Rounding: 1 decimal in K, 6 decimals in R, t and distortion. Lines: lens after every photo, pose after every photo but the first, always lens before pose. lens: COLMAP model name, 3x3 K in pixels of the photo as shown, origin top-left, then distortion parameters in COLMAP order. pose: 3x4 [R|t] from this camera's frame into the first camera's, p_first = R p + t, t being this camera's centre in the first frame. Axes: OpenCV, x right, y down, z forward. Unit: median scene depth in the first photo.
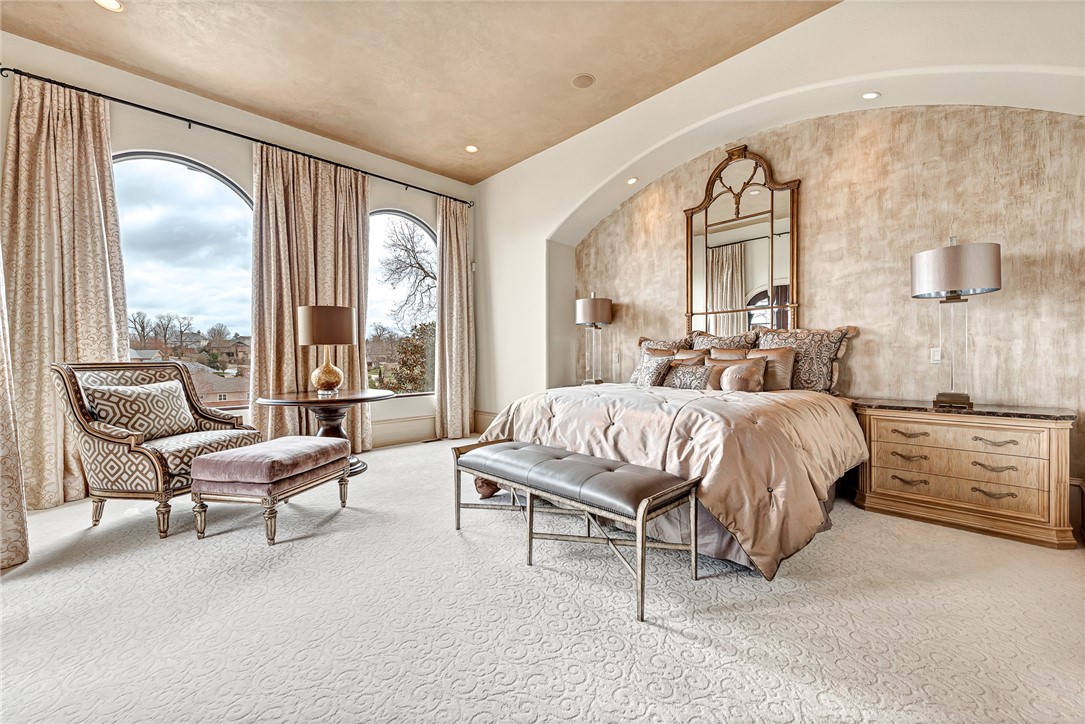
lens RADIAL K [[422.2, 0, 535.4], [0, 422.2, 354.3], [0, 0, 1]] dist [0.000783, 0.000073]
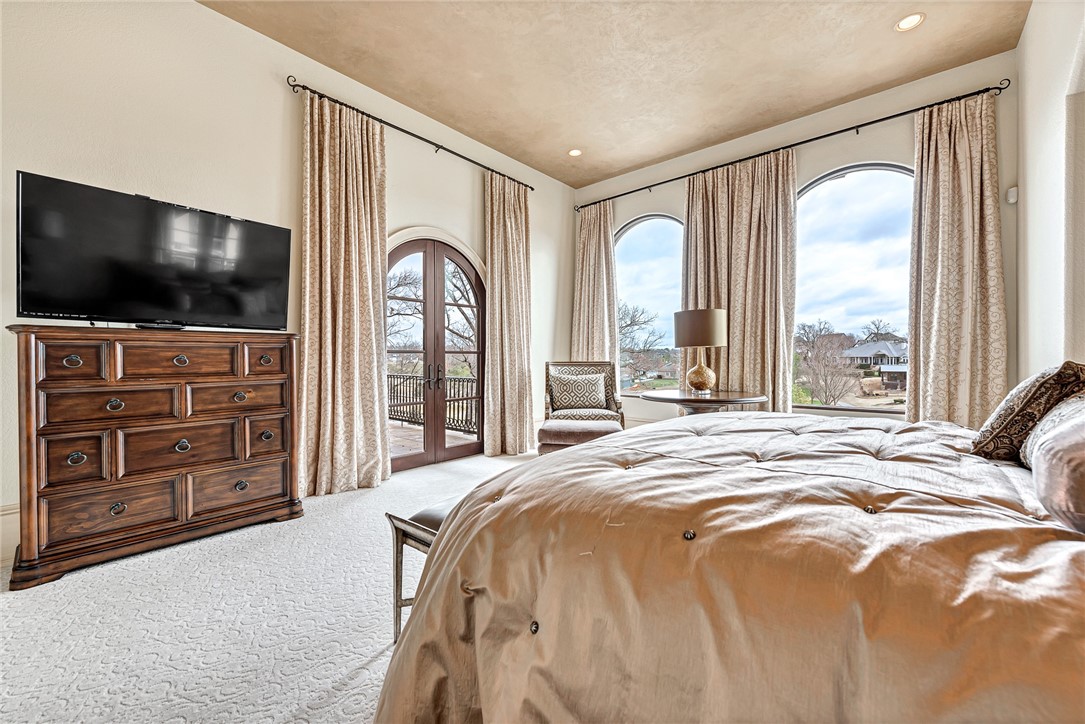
lens RADIAL K [[437.6, 0, 542.5], [0, 437.6, 362.0], [0, 0, 1]] dist [0.001960, 0.000144]
pose [[0.094429, 0.006164, -0.995512, 0.490532], [0.003562, 0.999972, 0.006530, 0.005001], [0.995525, -0.004163, 0.094405, 0.447926]]
